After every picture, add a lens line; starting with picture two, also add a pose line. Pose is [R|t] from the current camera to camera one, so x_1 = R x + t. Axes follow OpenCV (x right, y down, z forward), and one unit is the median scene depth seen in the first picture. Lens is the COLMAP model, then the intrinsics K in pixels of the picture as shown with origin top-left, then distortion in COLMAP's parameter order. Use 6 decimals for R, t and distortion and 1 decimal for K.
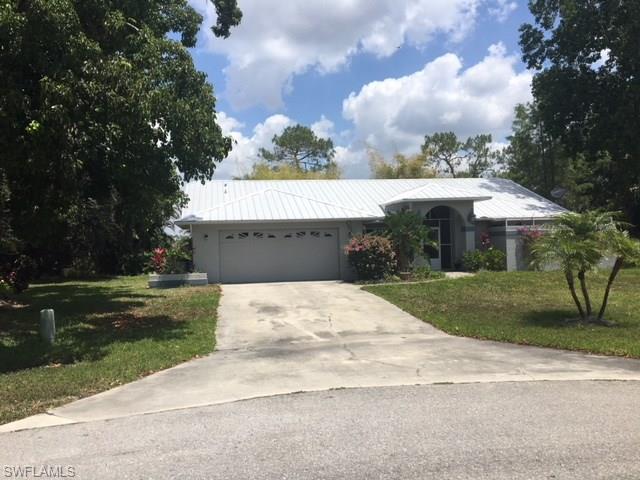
lens RADIAL K [[523.2, 0, 320.0], [0, 523.2, 240.0], [0, 0, 1]] dist [0.075373, -0.003334]
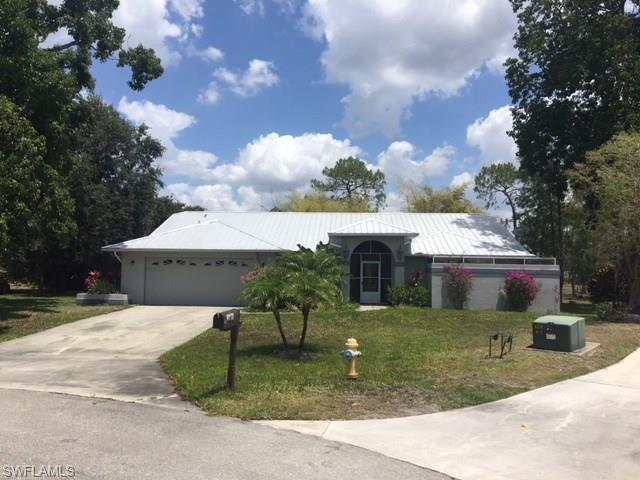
lens RADIAL K [[540.6, 0, 320.0], [0, 540.6, 240.0], [0, 0, 1]] dist [0.134323, 0.007425]
pose [[0.978381, 0.027918, -0.204916, 0.335458], [-0.039460, 0.997843, -0.052456, -0.006551], [0.203009, 0.059408, 0.977373, -0.059307]]
